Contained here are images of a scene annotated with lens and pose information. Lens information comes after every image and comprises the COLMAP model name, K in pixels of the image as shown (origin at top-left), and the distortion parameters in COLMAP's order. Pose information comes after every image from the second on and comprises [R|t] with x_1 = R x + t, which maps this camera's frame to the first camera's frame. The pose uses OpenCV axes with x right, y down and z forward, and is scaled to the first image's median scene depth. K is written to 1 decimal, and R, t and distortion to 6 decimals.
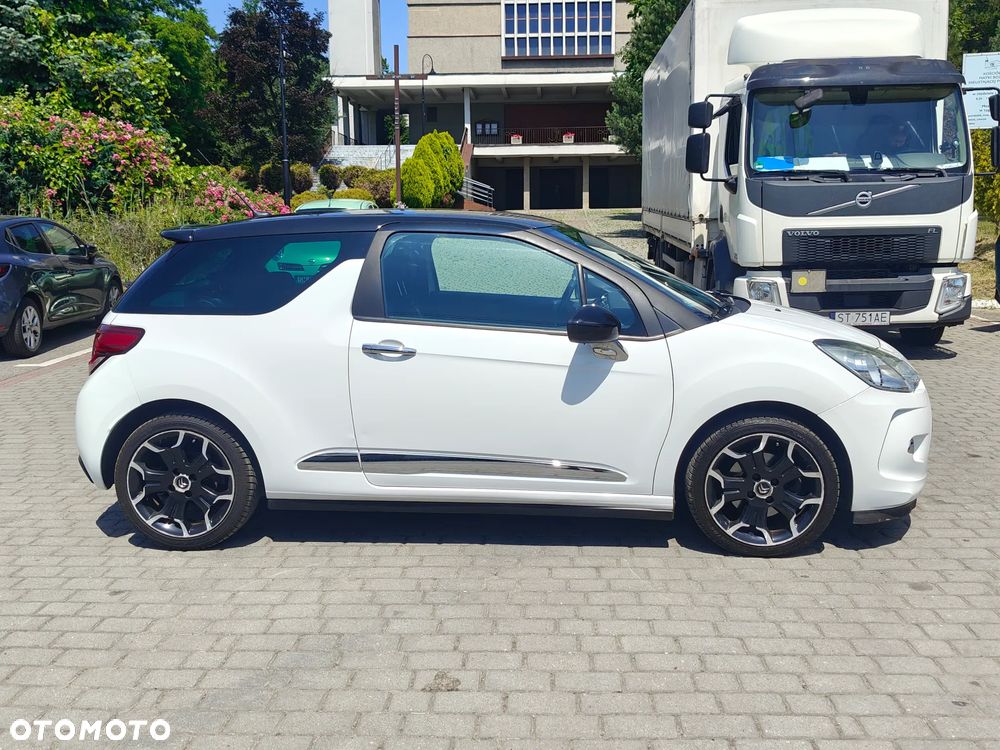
lens RADIAL K [[1243.7, 0, 500.0], [0, 1243.7, 375.0], [0, 0, 1]] dist [0.241473, -0.737967]
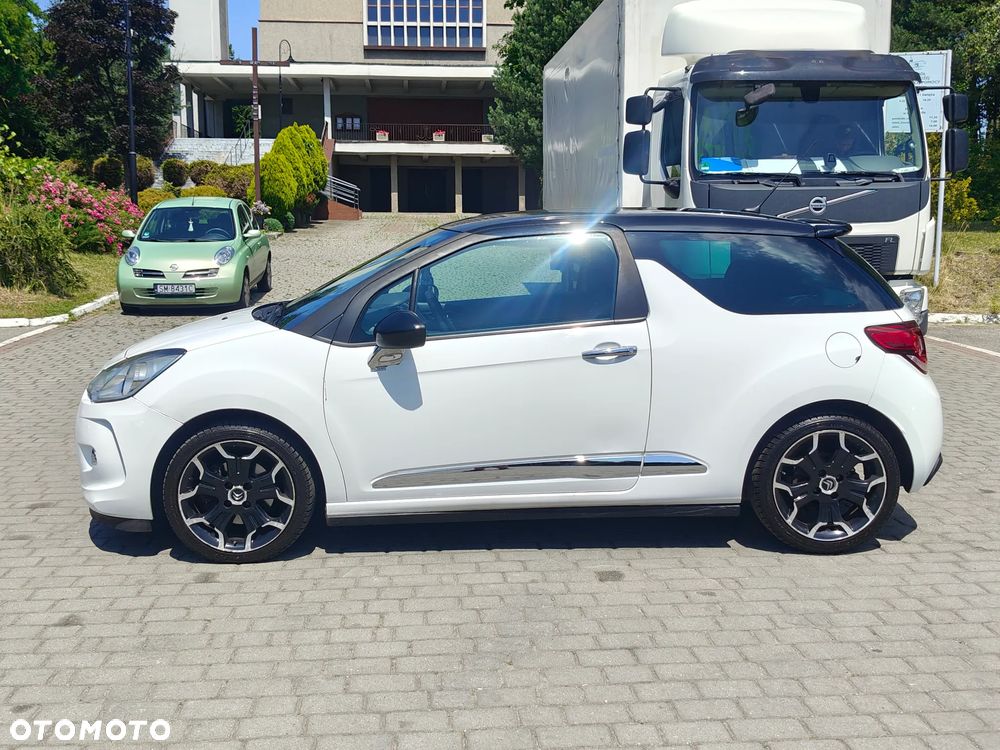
lens RADIAL K [[1265.8, 0, 500.0], [0, 1265.8, 375.0], [0, 0, 1]] dist [0.194994, -0.588545]
pose [[0.988263, -0.009389, 0.152475, -0.078241], [0.010174, 0.999939, -0.004367, -0.013187], [-0.152425, 0.005867, 0.988298, 0.109899]]
